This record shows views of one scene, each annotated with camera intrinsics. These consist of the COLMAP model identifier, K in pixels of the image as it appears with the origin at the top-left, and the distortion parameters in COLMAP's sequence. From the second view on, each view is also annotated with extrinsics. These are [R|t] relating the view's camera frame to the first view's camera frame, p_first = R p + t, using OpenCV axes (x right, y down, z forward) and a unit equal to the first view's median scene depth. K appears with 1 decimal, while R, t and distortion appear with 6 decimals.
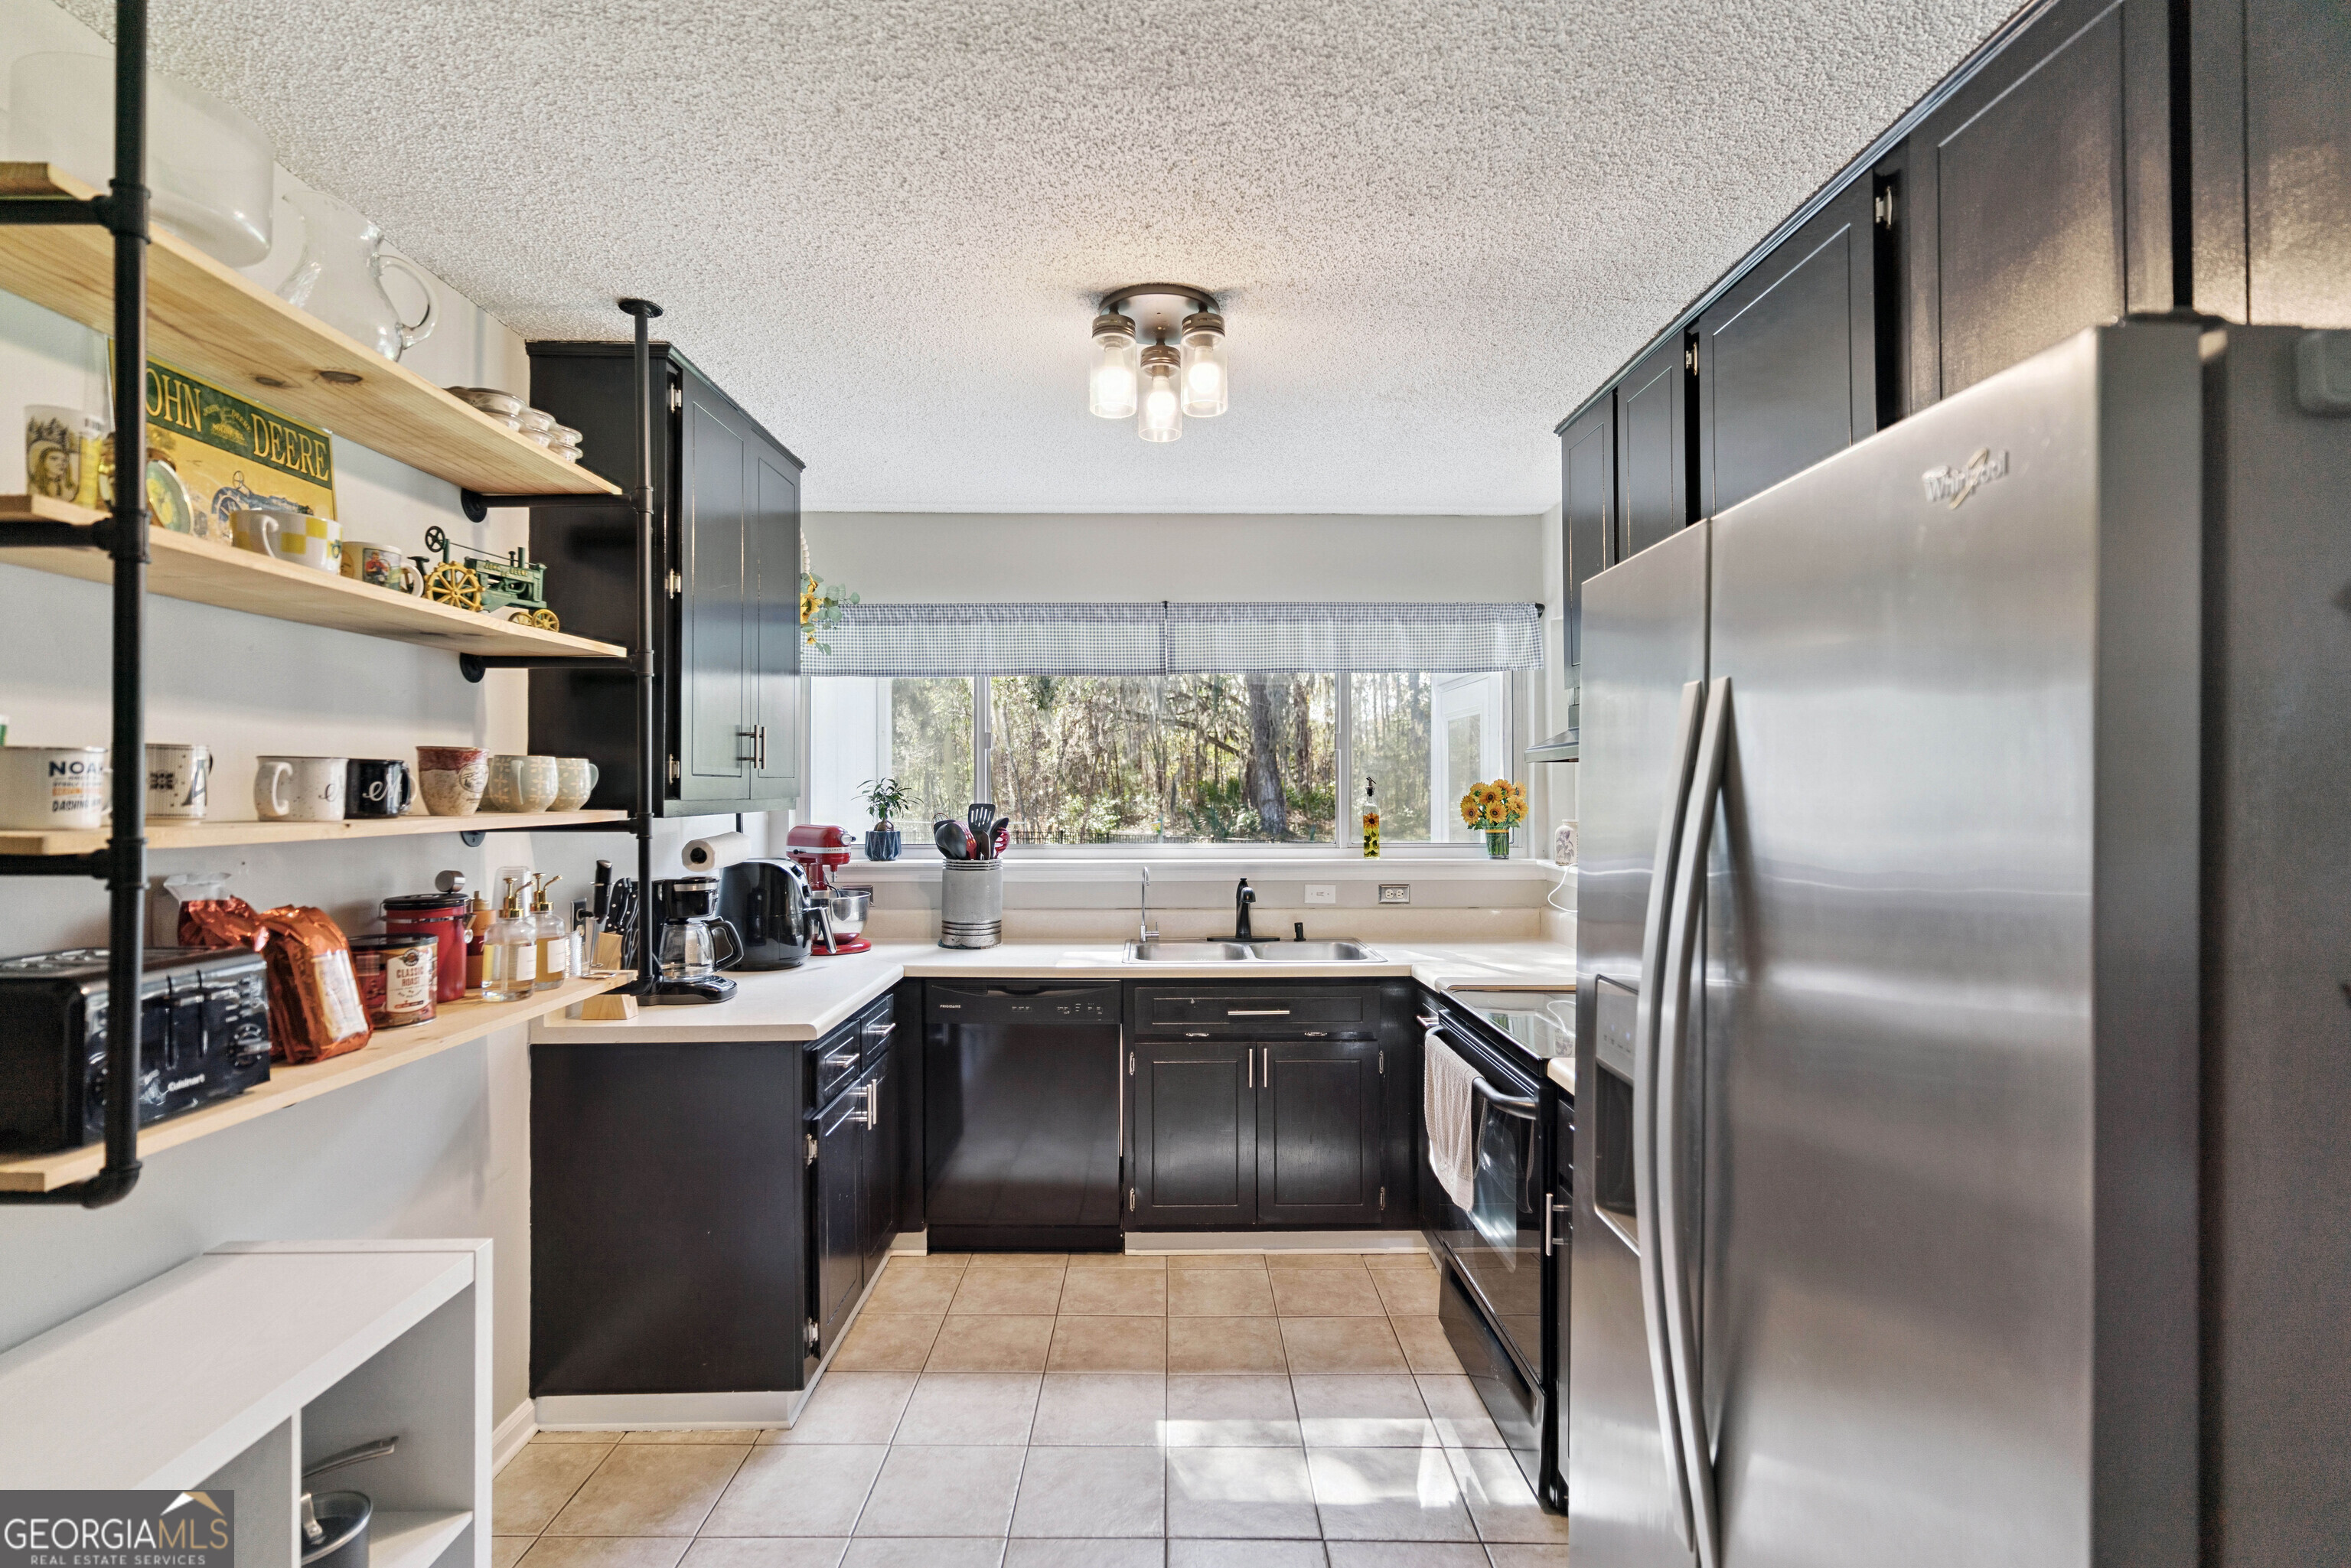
lens RADIAL K [[1120.2, 0, 1174.7], [0, 1120.2, 777.6], [0, 0, 1]] dist [0.006939, -0.000022]
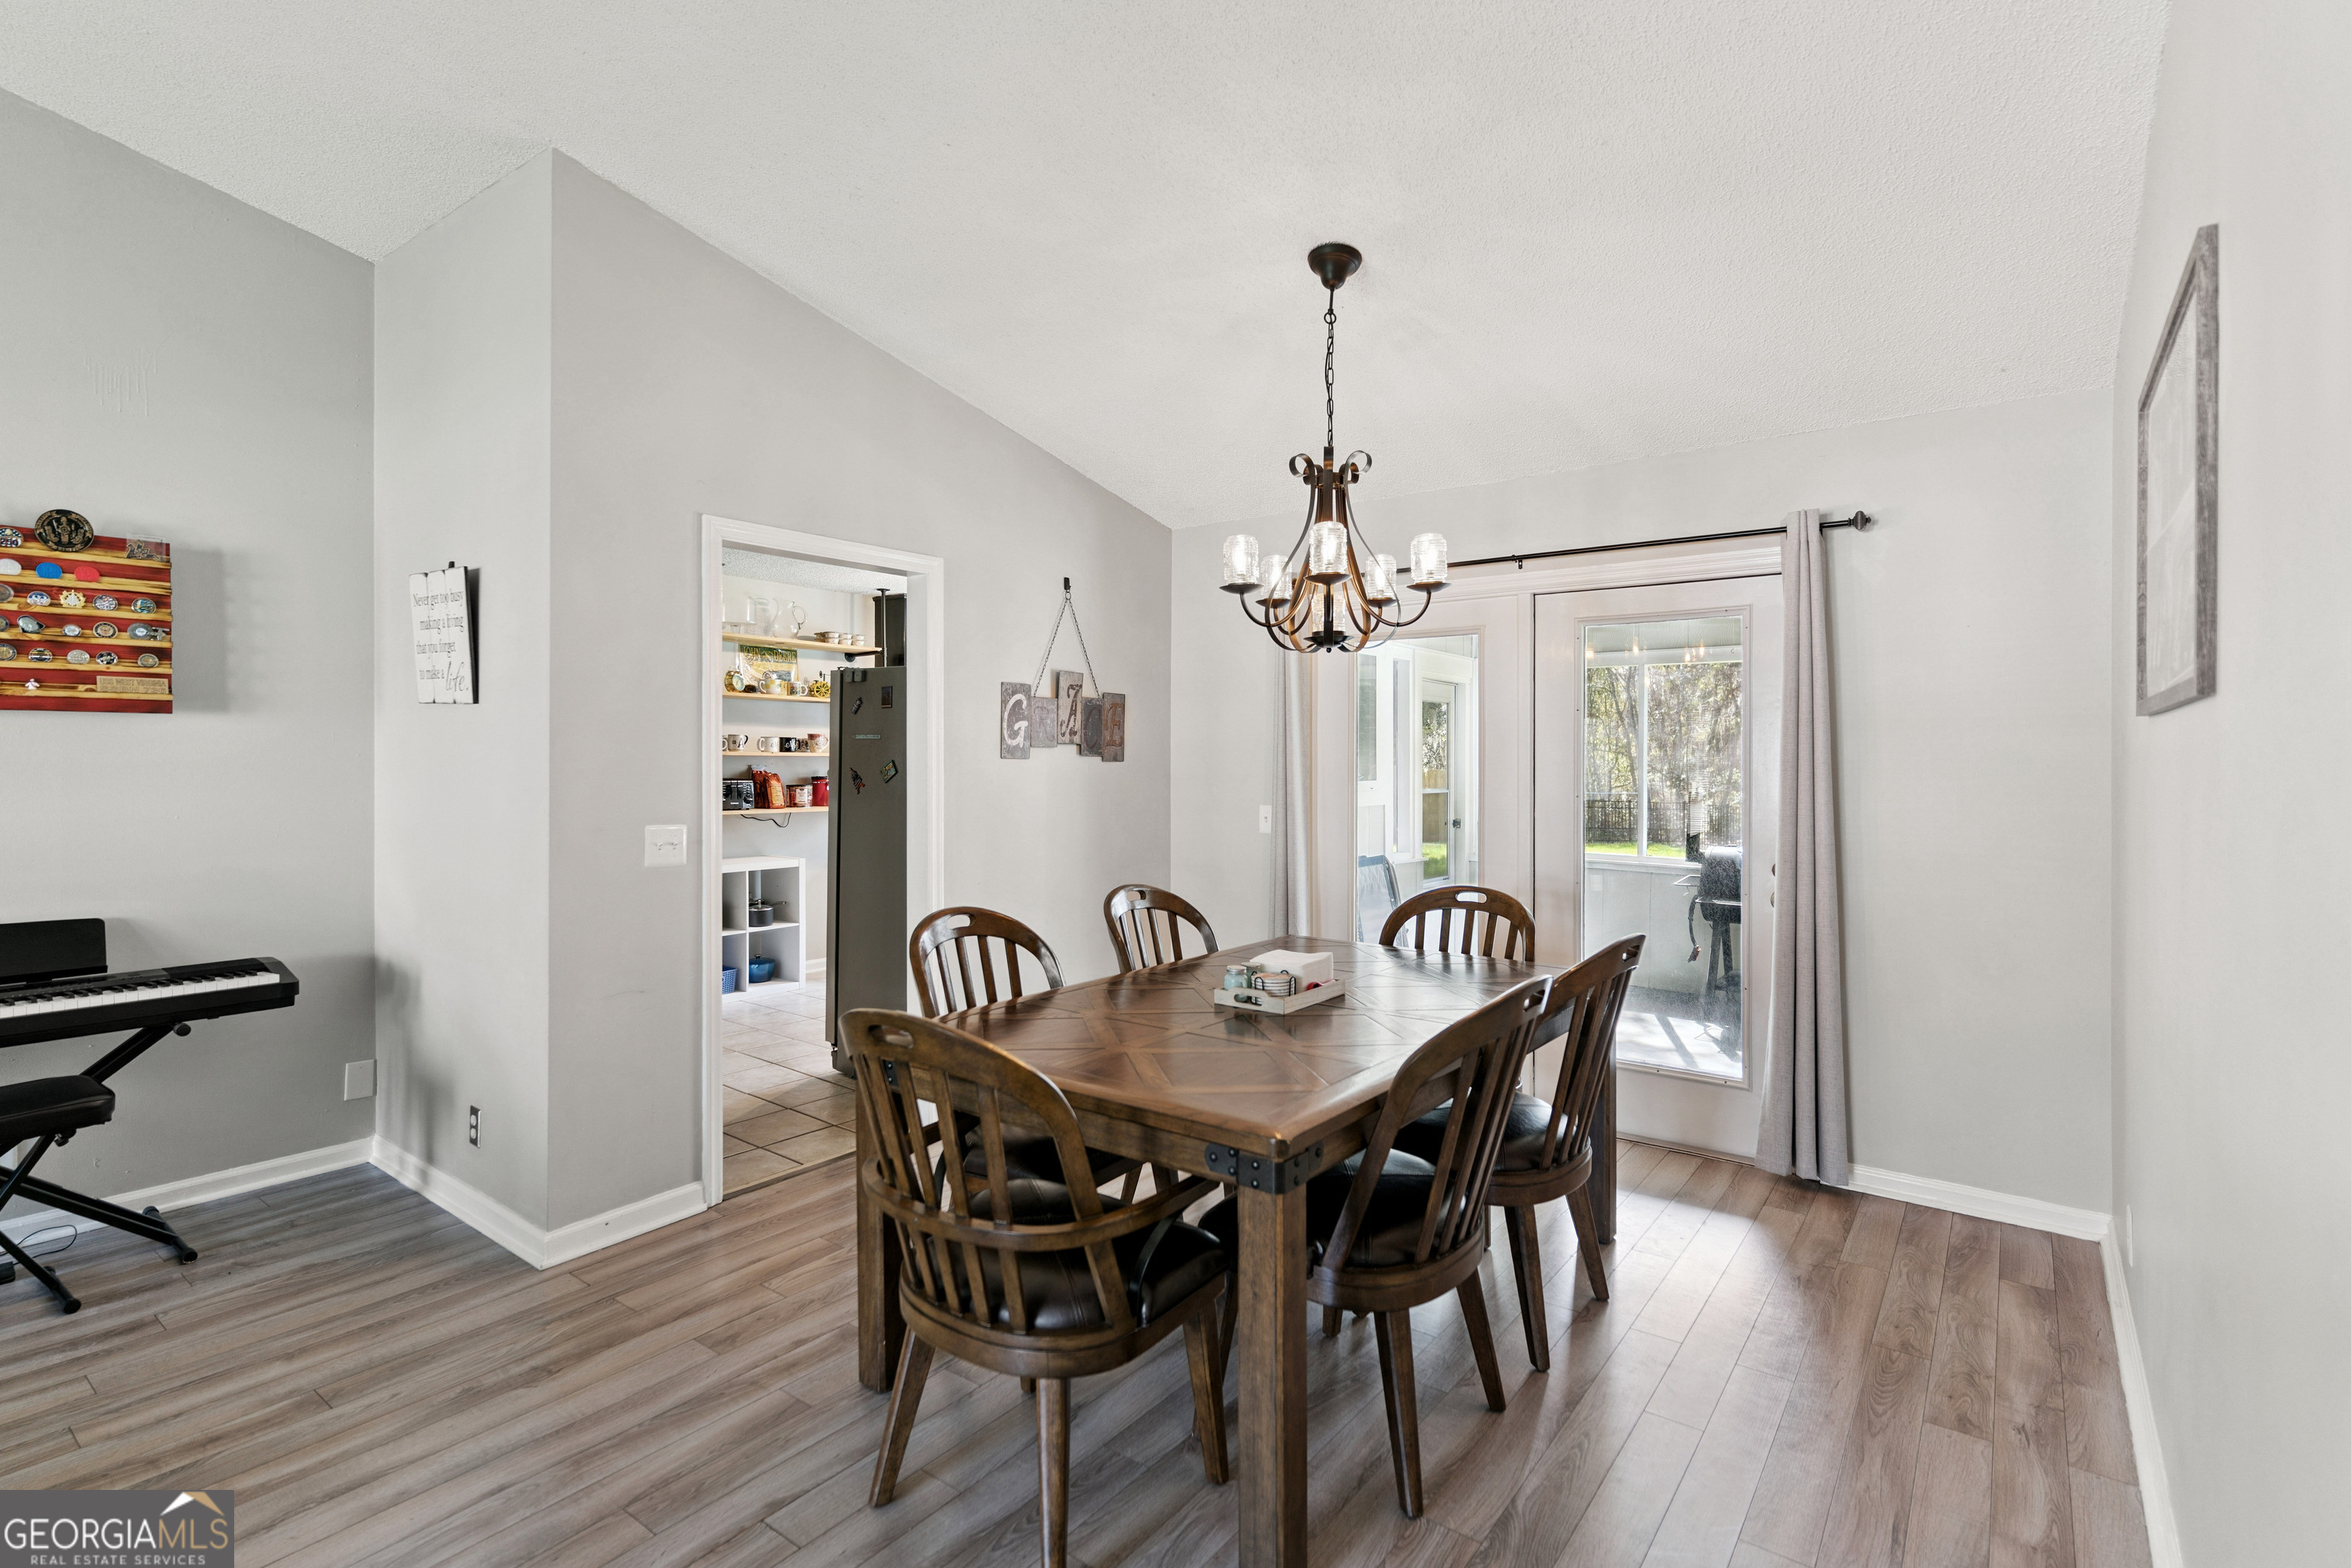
lens RADIAL K [[1120.2, 0, 1178.1], [0, 1120.2, 762.5], [0, 0, 1]] dist [0.006939, -0.000022]
pose [[0.797000, 0.005760, -0.603952, 1.831067], [0.000196, 0.999952, 0.009796, 0.022919], [0.603980, -0.007926, 0.796960, -0.871810]]
